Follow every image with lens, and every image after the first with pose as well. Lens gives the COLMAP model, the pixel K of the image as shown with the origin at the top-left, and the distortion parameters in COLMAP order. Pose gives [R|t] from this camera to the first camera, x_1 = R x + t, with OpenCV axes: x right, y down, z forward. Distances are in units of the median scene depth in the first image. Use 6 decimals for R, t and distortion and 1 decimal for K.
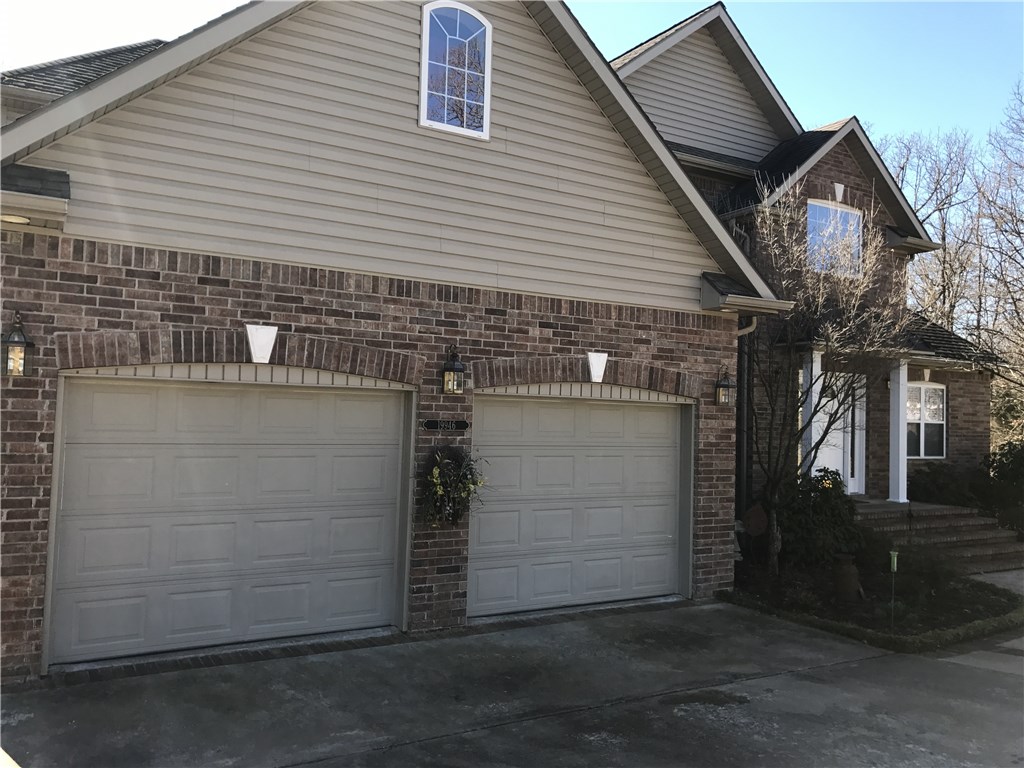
lens RADIAL K [[845.9, 0, 512.0], [0, 845.9, 384.0], [0, 0, 1]] dist [0.035214, 0.001231]
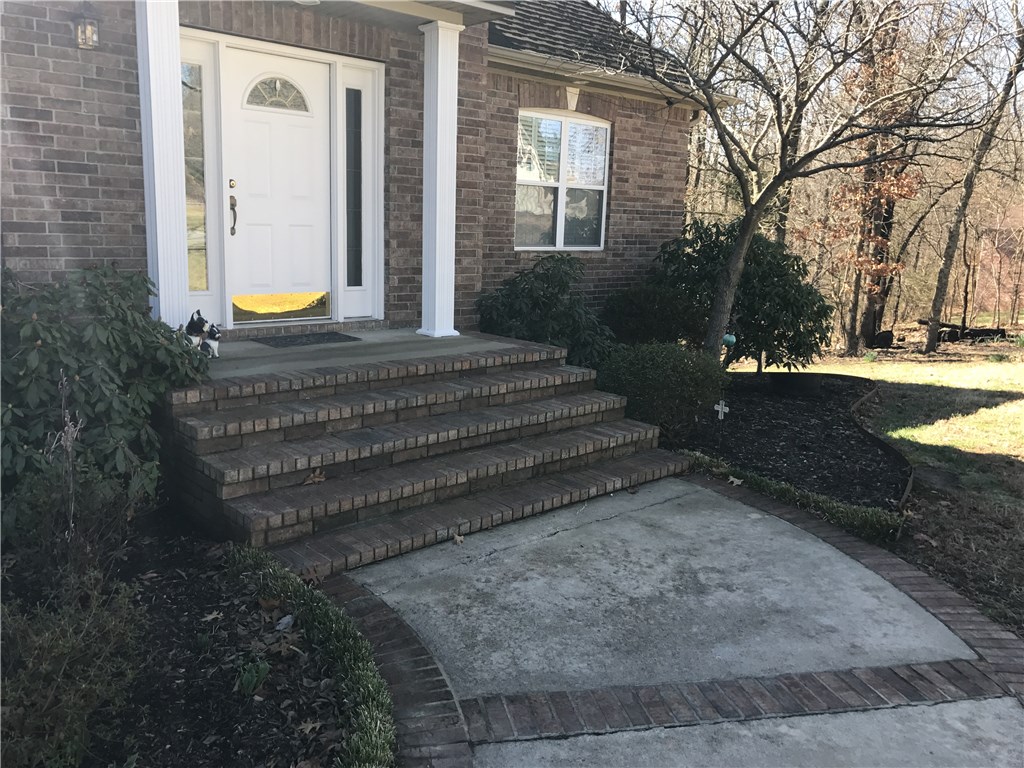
lens RADIAL K [[845.9, 0, 512.0], [0, 845.9, 384.0], [0, 0, 1]] dist [0.035214, 0.001231]
pose [[0.980663, -0.036520, 0.192265, 0.334335], [-0.007566, 0.974624, 0.223720, 0.047379], [-0.195556, -0.220848, 0.955502, 0.435727]]
